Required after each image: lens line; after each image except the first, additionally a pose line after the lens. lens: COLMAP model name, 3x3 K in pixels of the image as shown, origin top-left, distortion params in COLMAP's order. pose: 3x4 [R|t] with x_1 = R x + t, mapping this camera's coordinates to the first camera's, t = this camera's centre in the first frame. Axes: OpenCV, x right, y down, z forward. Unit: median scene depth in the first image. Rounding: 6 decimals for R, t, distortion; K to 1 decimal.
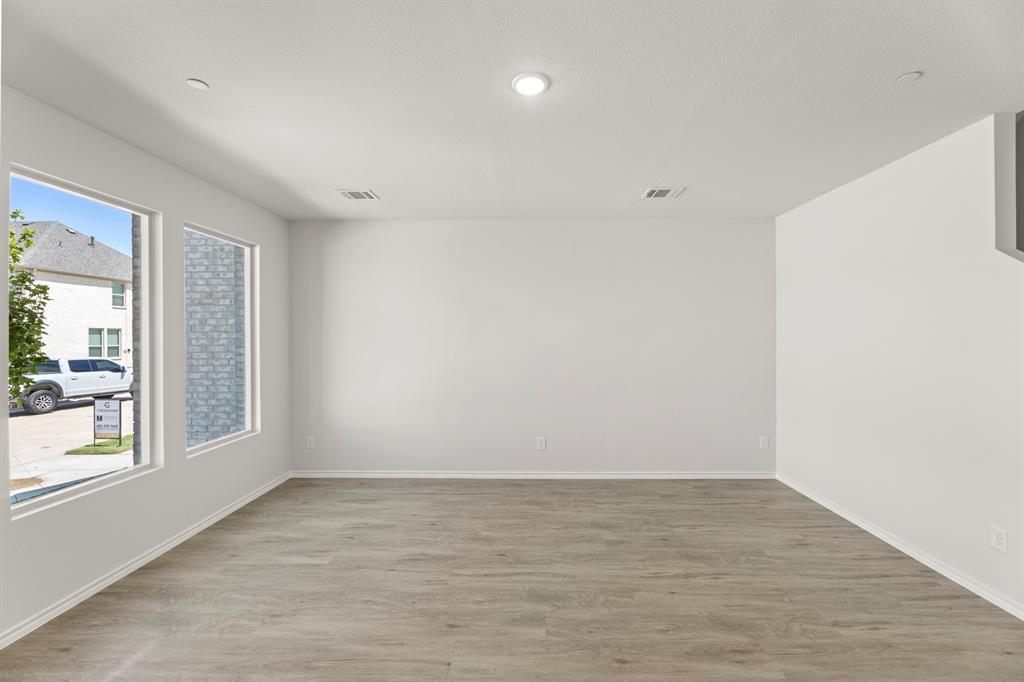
lens RADIAL K [[415.6, 0, 521.5], [0, 415.6, 325.3], [0, 0, 1]] dist [-0.000088, -0.000361]
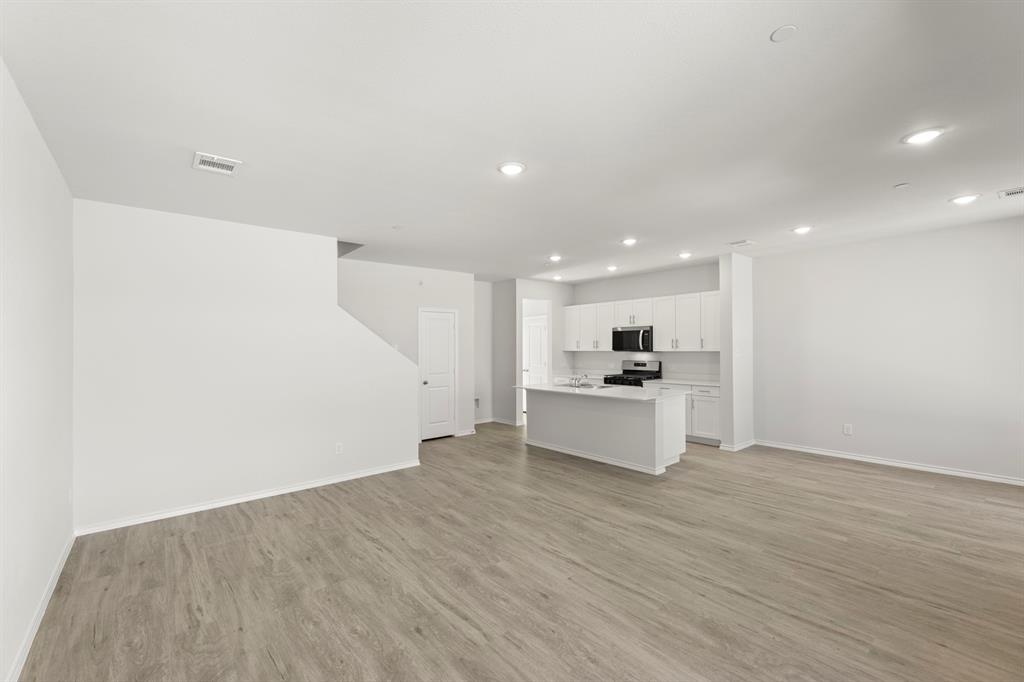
lens RADIAL K [[425.7, 0, 504.0], [0, 425.7, 344.6], [0, 0, 1]] dist [-0.004950, 0.000249]
pose [[-0.646714, 0.012630, 0.762628, -0.673855], [-0.007748, 0.999703, -0.023126, 0.043281], [-0.762693, -0.020865, -0.646424, 1.258809]]
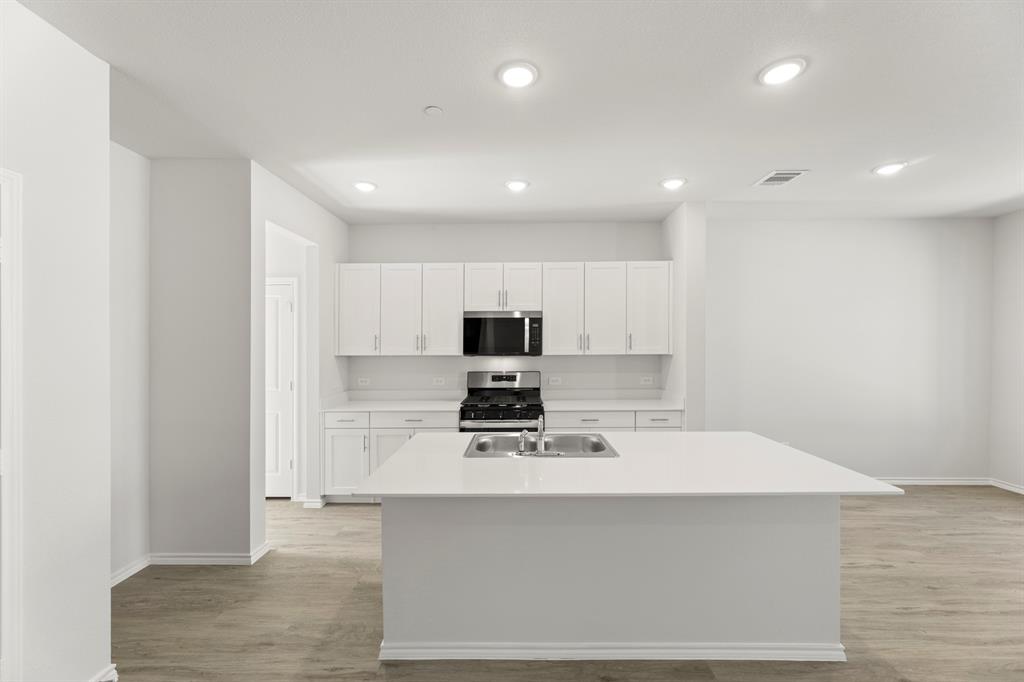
lens RADIAL K [[415.6, 0, 511.5], [0, 415.6, 344.6], [0, 0, 1]] dist [-0.000088, -0.000361]
pose [[-0.999925, 0.008667, 0.008690, 0.601706], [0.008434, 0.999611, -0.026574, 0.022001], [-0.008917, -0.026499, -0.999609, 0.483520]]
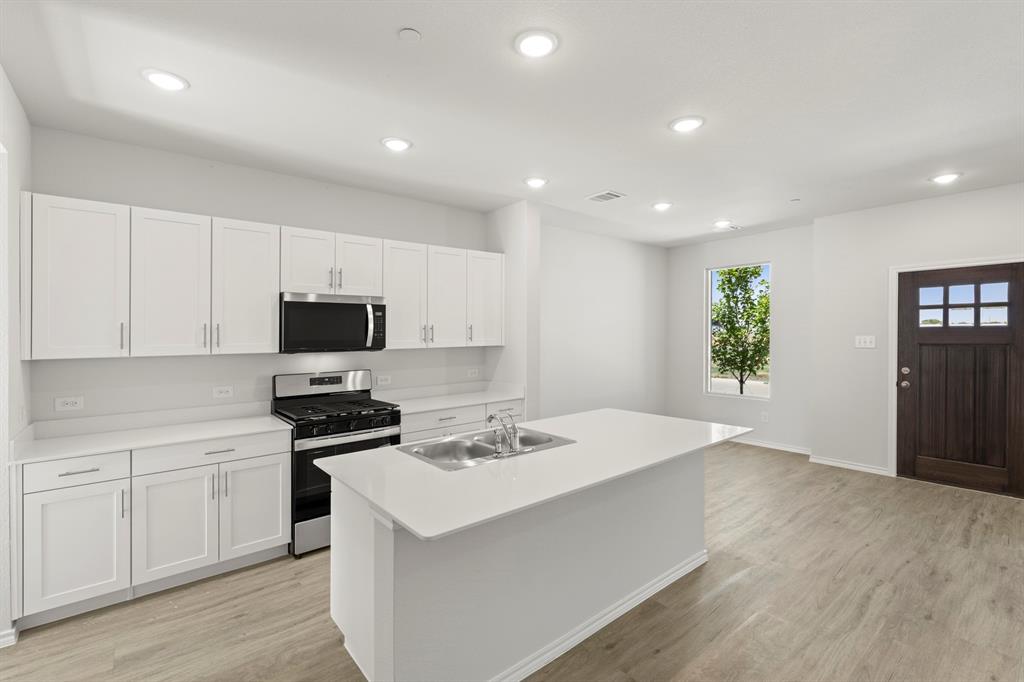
lens RADIAL K [[462.0, 0, 513.3], [0, 462.0, 343.1], [0, 0, 1]] dist [-0.001494, 0.002550]
pose [[-0.763555, 0.024933, -0.645262, 1.024659], [0.031614, 0.999499, 0.001212, 0.013957], [0.644969, -0.019474, -0.763961, 0.336123]]
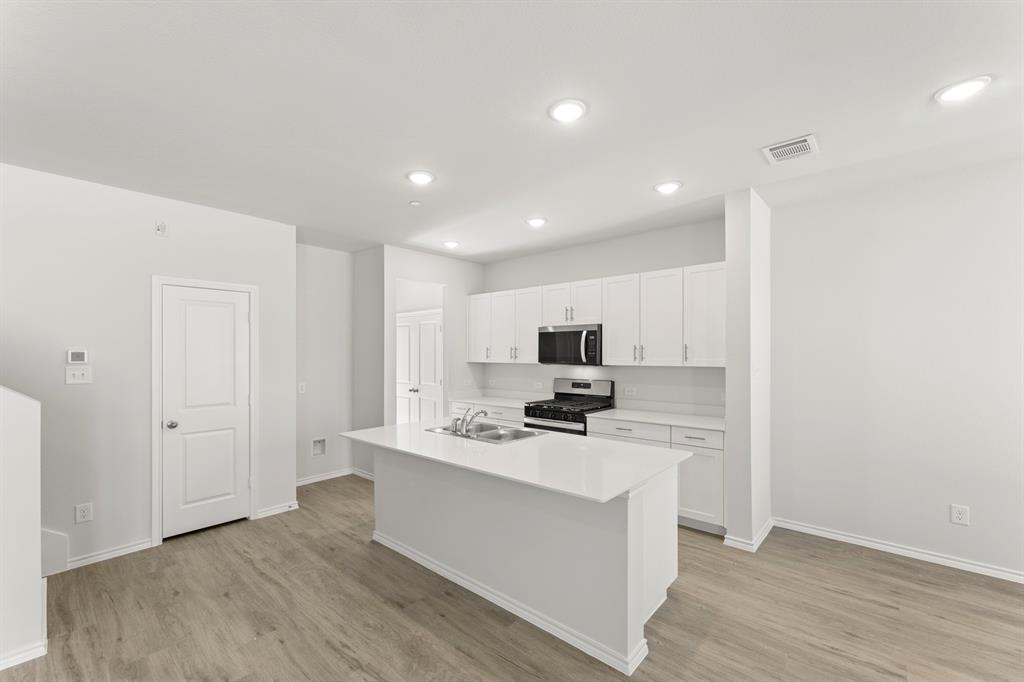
lens RADIAL K [[415.6, 0, 503.8], [0, 415.6, 353.9], [0, 0, 1]] dist [-0.000088, -0.000361]
pose [[-0.752746, 0.005295, 0.658290, -0.125039], [-0.015800, 0.999534, -0.026107, 0.025321], [-0.658122, -0.030053, -0.752311, 0.444520]]
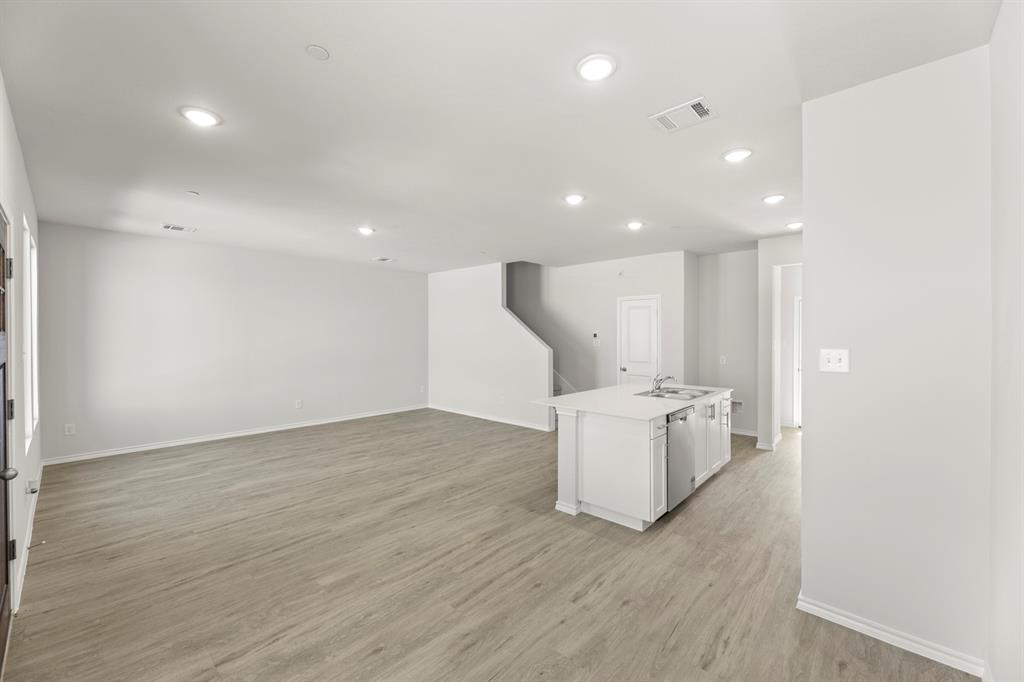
lens RADIAL K [[415.6, 0, 512.5], [0, 415.6, 341.1], [0, 0, 1]] dist [-0.000088, -0.000361]
pose [[0.667545, -0.007742, 0.744529, -0.759226], [-0.026520, 0.999064, 0.034167, -0.011739], [-0.744097, -0.042553, 0.666715, -0.758763]]
